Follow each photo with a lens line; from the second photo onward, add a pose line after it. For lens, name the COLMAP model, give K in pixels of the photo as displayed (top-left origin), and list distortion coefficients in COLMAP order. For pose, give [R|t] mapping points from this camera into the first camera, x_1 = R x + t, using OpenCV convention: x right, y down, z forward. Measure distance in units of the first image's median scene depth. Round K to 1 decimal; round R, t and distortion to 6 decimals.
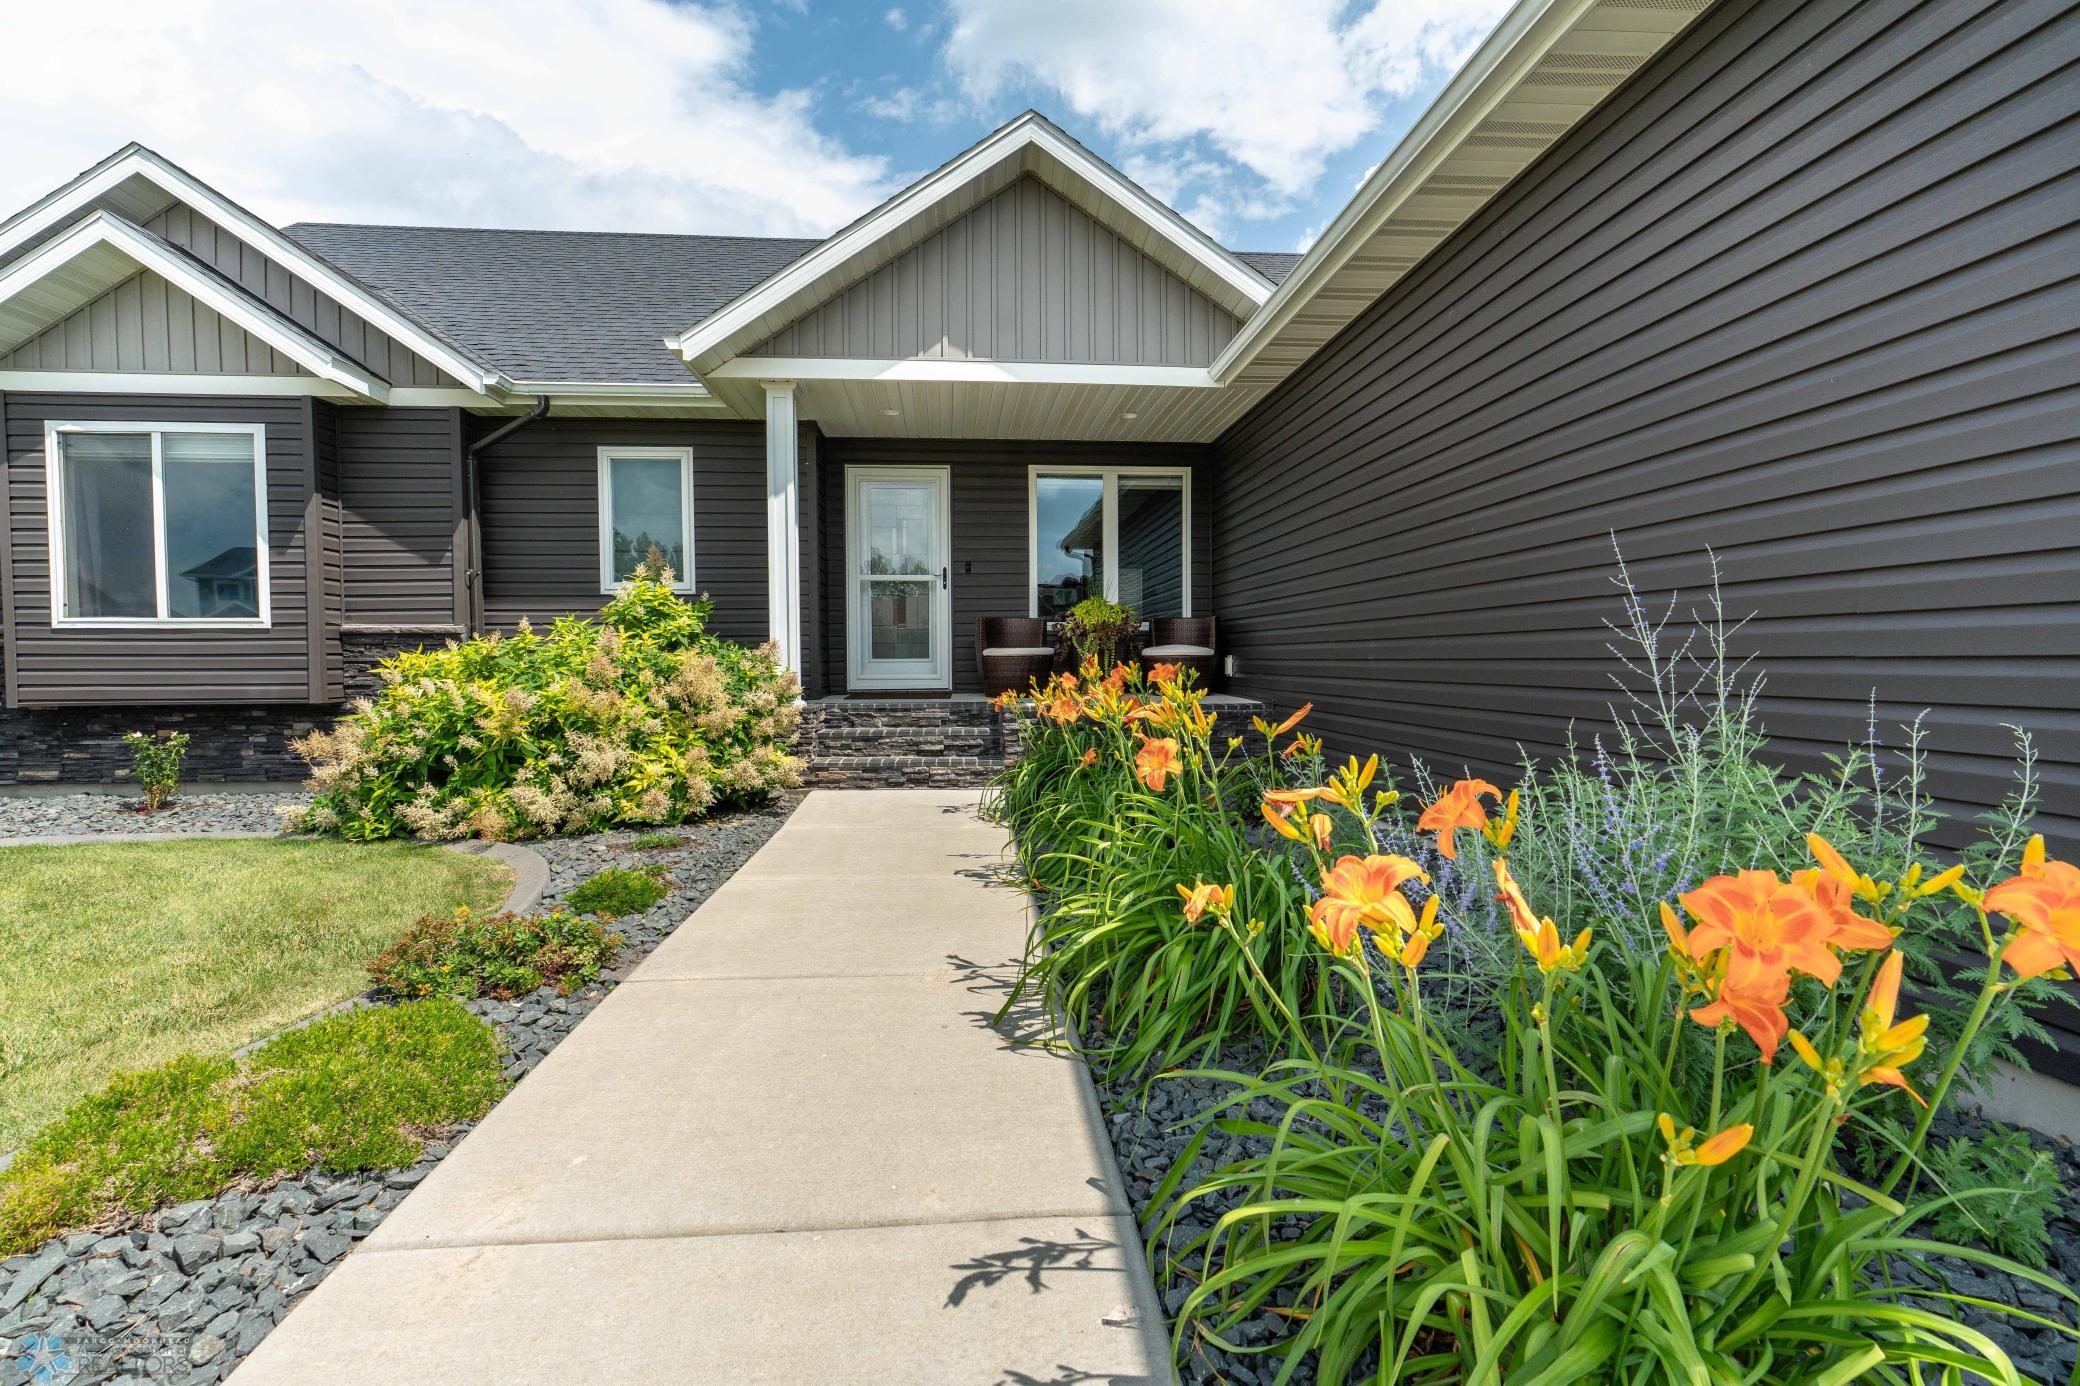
lens RADIAL K [[954.1, 0, 1034.5], [0, 954.1, 689.2], [0, 0, 1]] dist [0.002806, -0.000514]
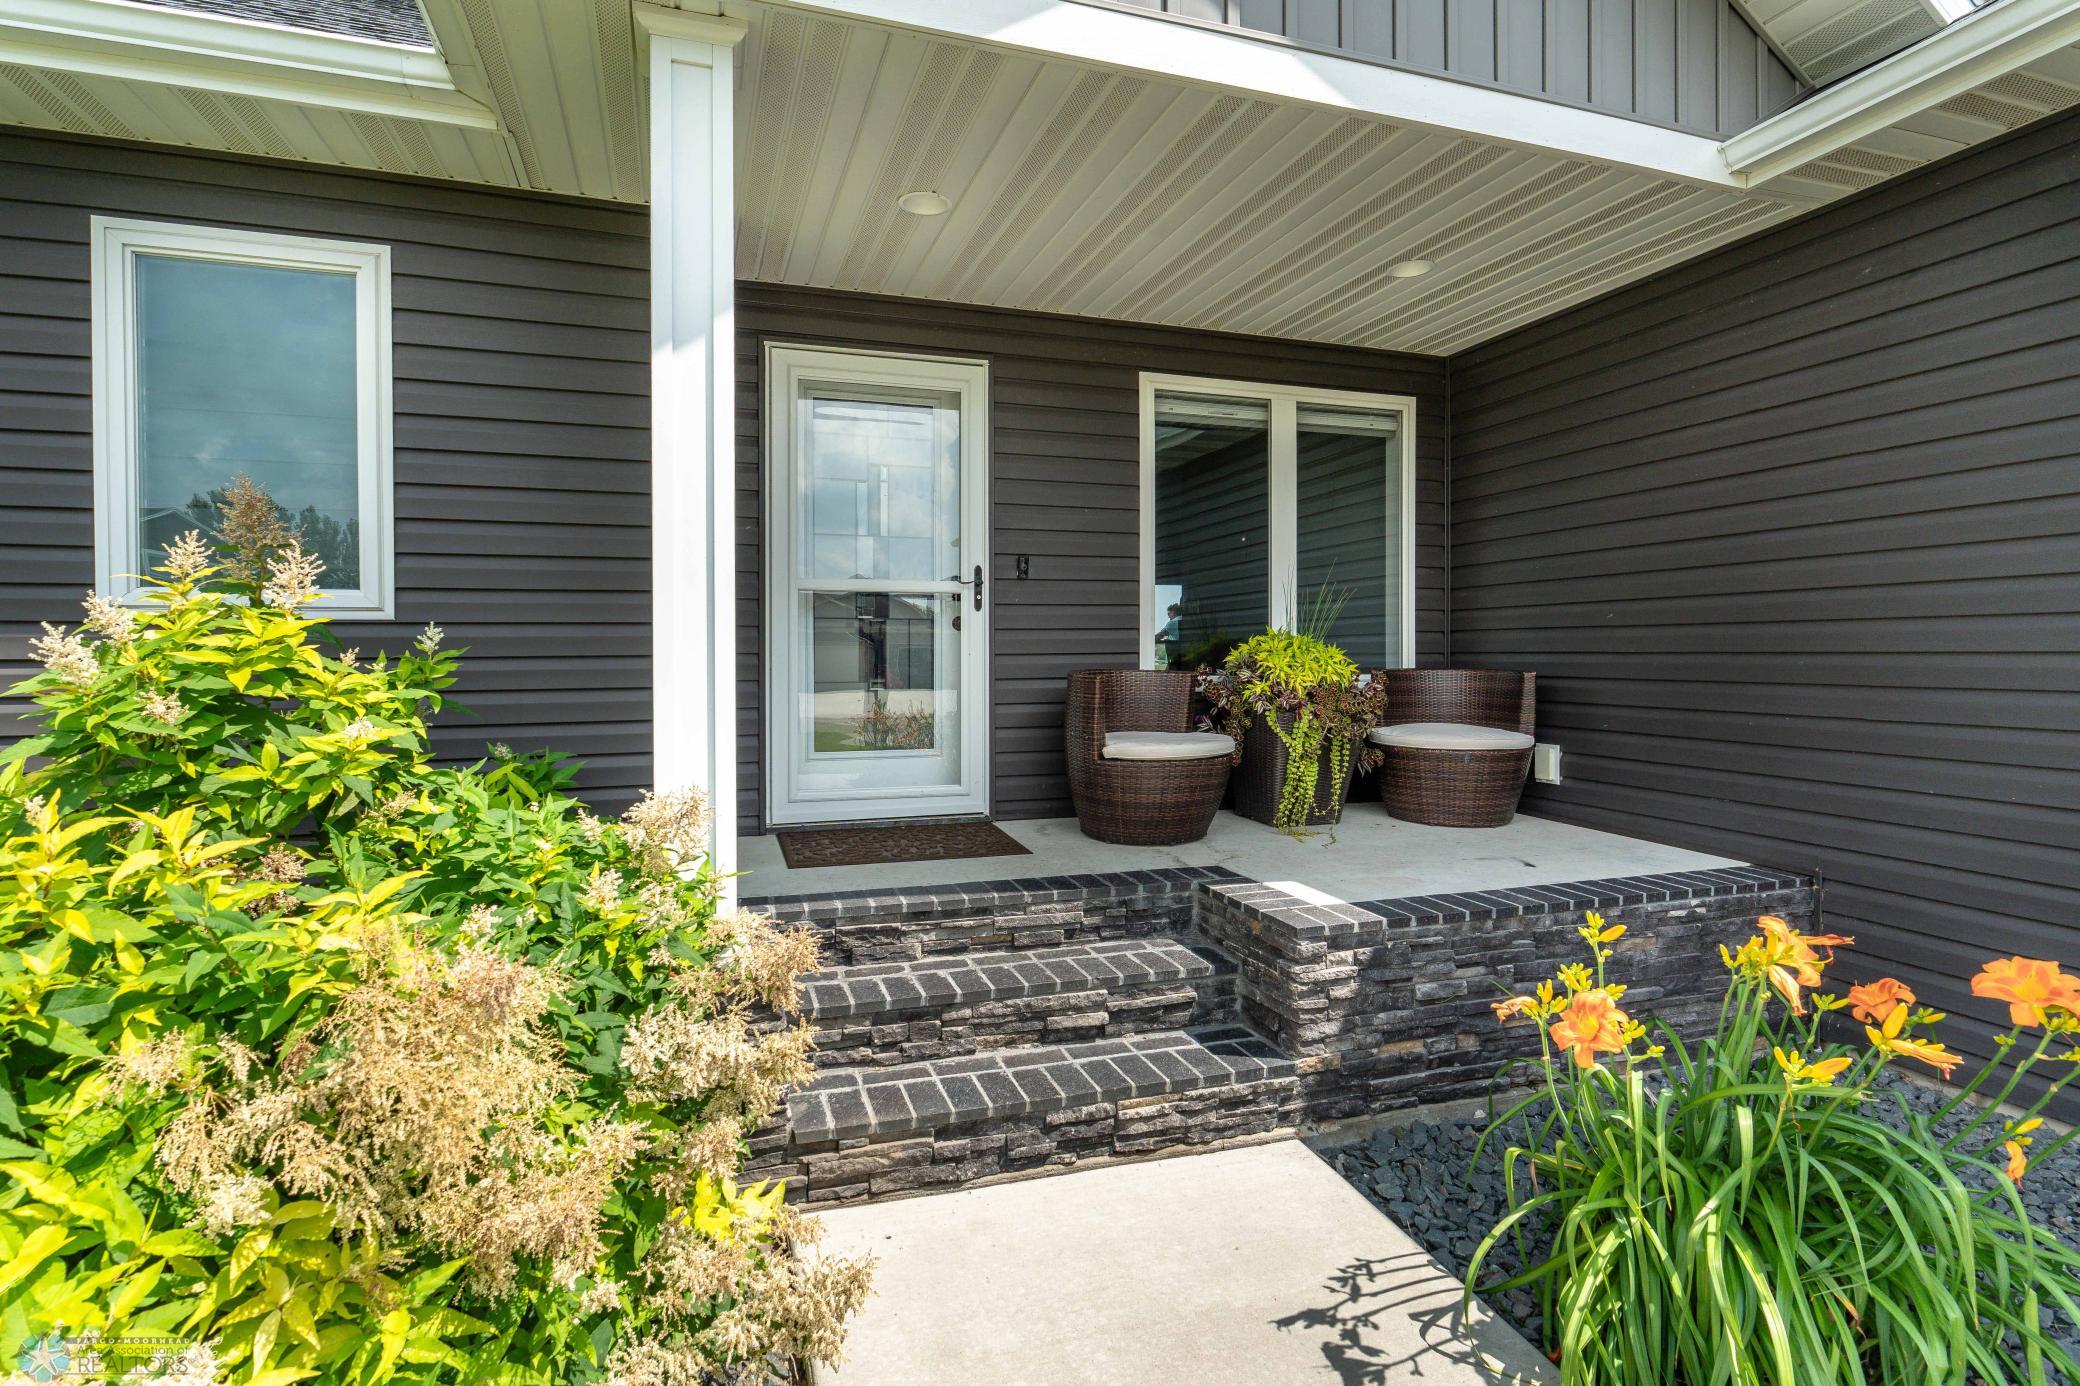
lens RADIAL K [[954.1, 0, 1053.4], [0, 954.1, 658.6], [0, 0, 1]] dist [0.002806, -0.000514]
pose [[0.961976, -0.001684, 0.273127, -0.217540], [0.009436, 0.999589, -0.027070, -0.075666], [-0.272970, 0.028618, 0.961597, 0.592902]]
